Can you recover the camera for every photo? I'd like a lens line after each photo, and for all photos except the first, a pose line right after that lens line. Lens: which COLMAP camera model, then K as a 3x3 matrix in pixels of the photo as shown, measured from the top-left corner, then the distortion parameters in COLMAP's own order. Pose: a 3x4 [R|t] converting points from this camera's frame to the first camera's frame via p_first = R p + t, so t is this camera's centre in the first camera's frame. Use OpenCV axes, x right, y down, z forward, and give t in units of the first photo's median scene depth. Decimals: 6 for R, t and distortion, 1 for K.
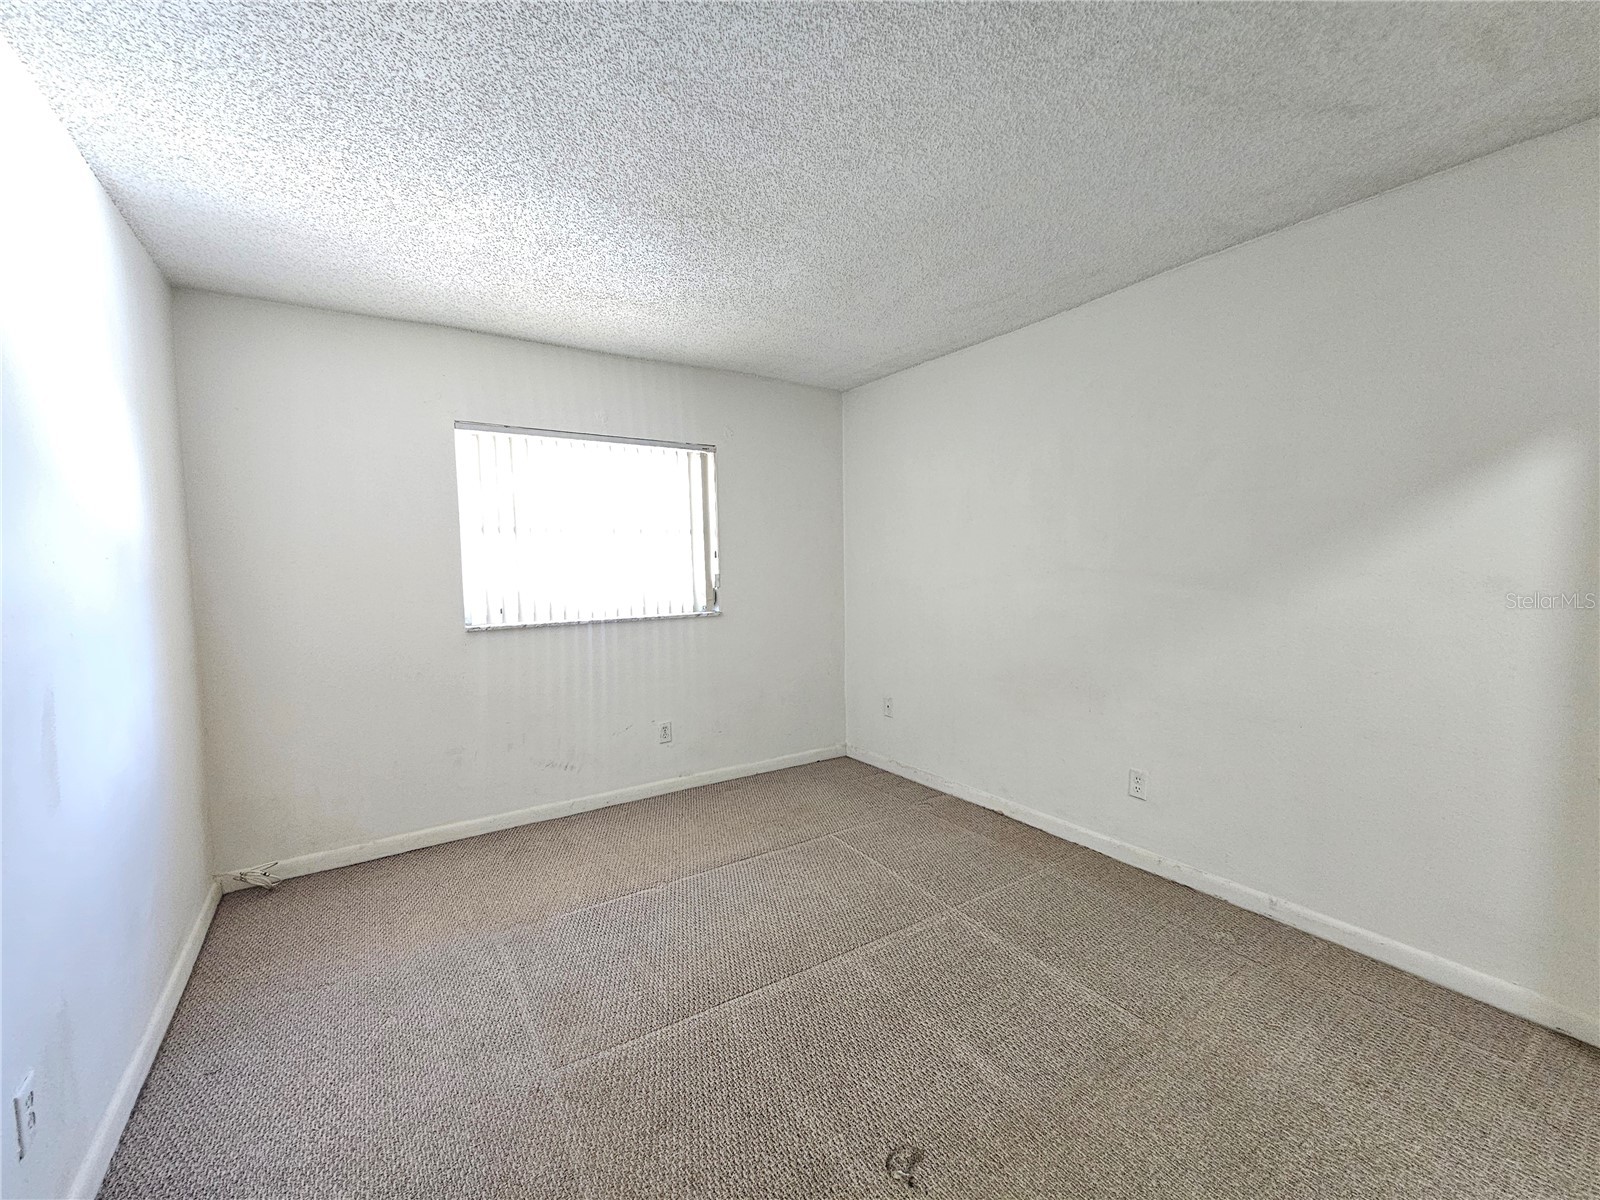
lens RADIAL K [[656.8, 0, 796.1], [0, 656.8, 606.9], [0, 0, 1]] dist [-0.001191, 0.000649]
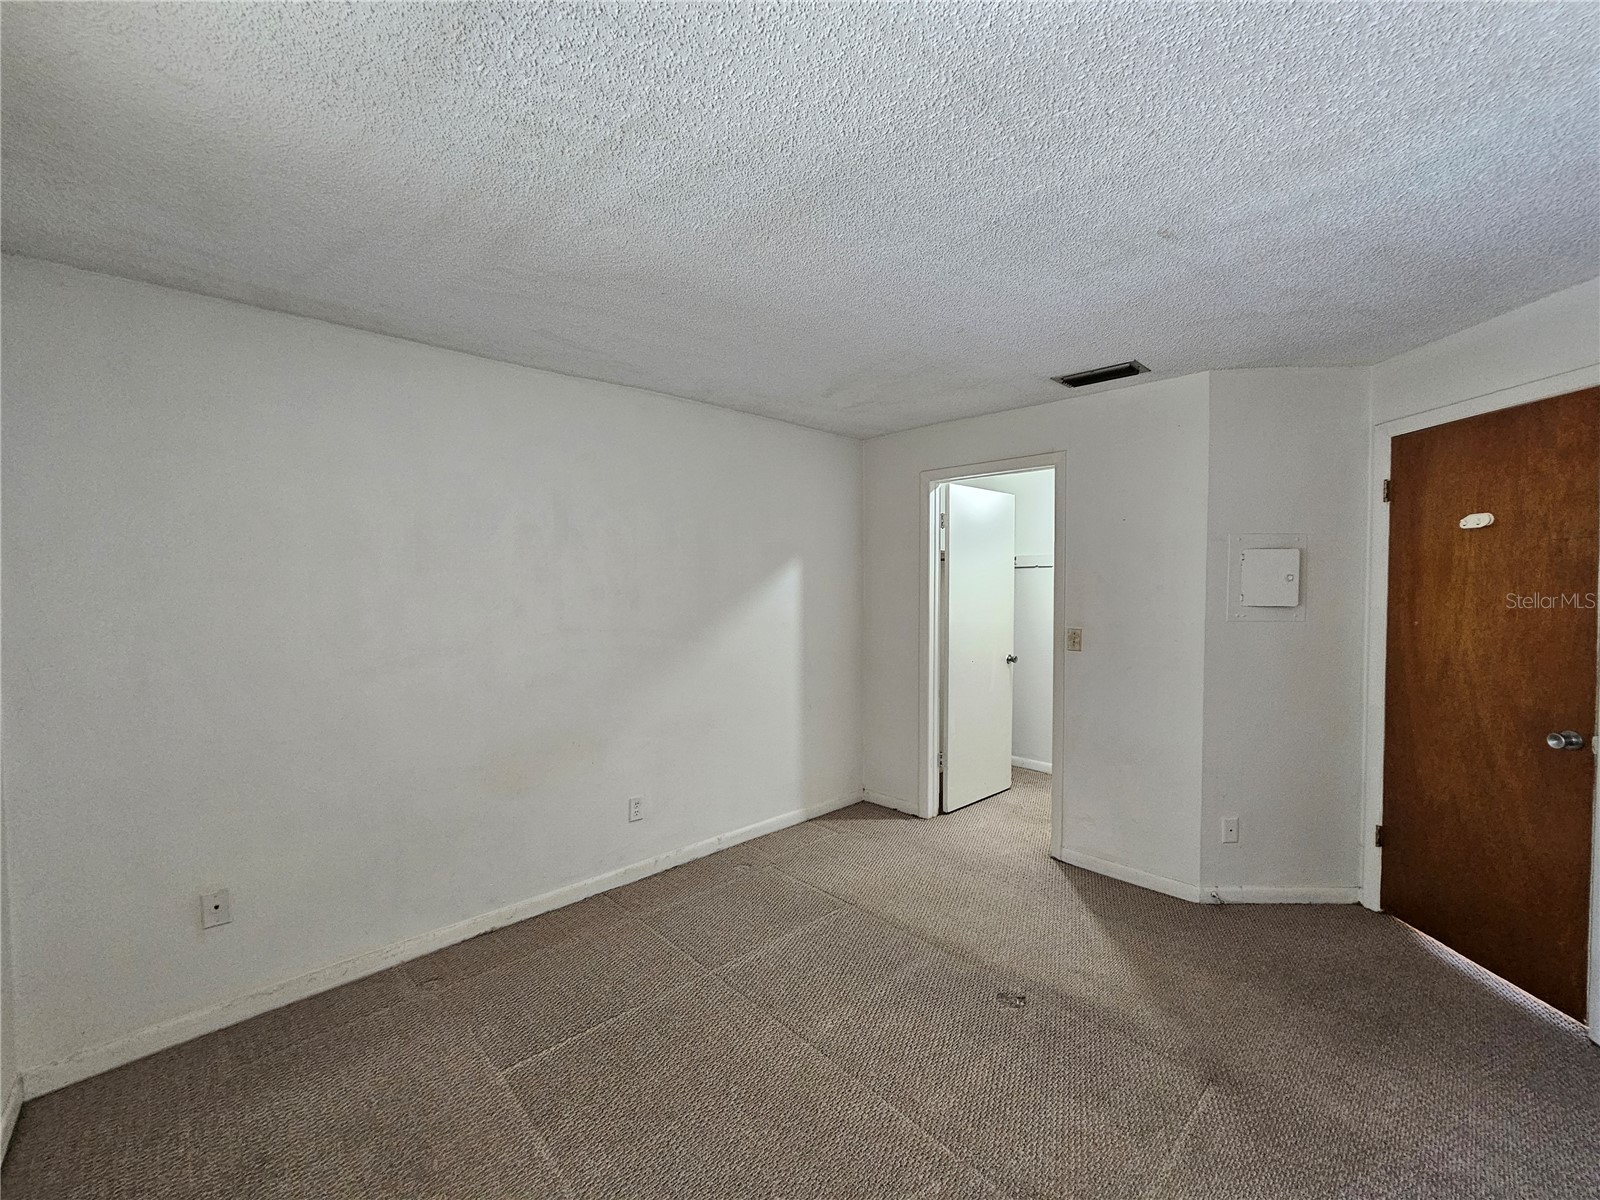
lens RADIAL K [[656.8, 0, 796.1], [0, 656.8, 606.9], [0, 0, 1]] dist [-0.001191, 0.000649]
pose [[-0.180386, -0.017778, 0.983435, -0.651044], [0.077783, 0.996448, 0.032281, -0.101029], [-0.980516, 0.082317, -0.178362, 0.861554]]
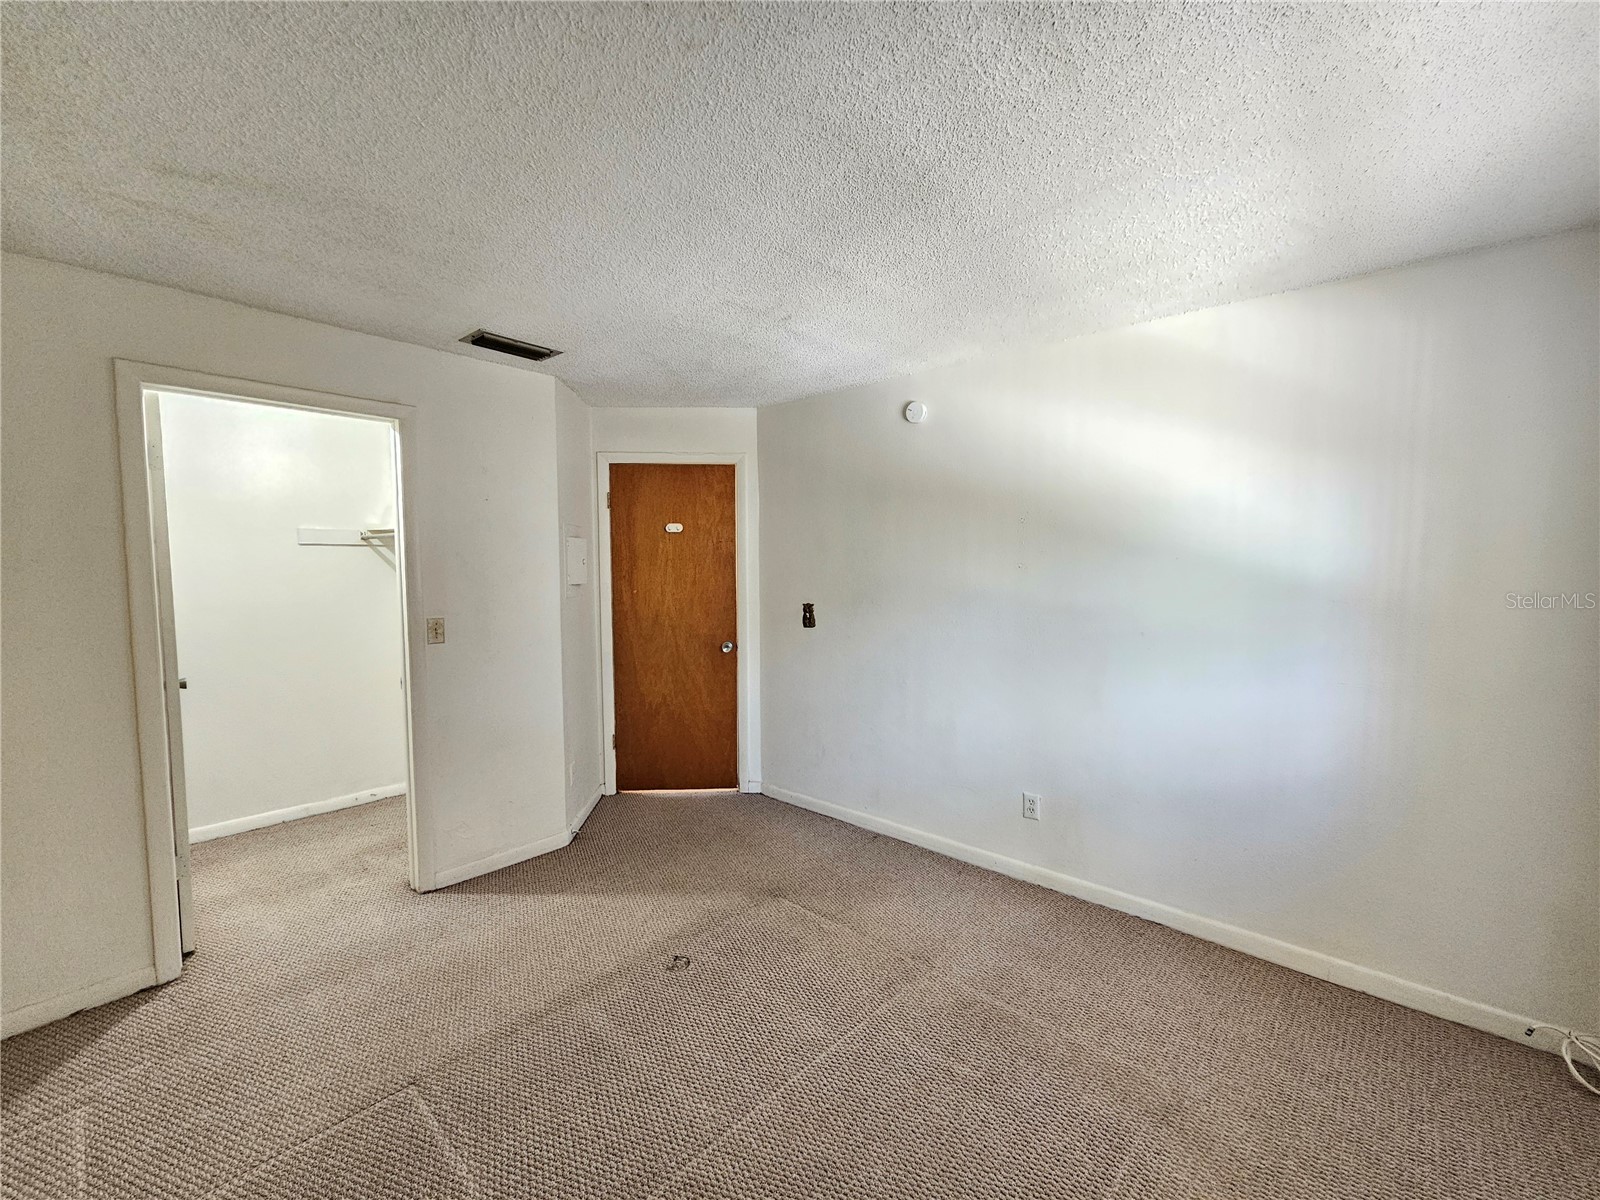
lens RADIAL K [[656.8, 0, 796.1], [0, 656.8, 606.9], [0, 0, 1]] dist [-0.001191, 0.000649]
pose [[-0.968523, 0.038268, -0.245966, 0.127418], [0.004110, 0.990436, 0.137909, -0.141331], [0.248891, 0.132557, -0.959417, 1.282246]]
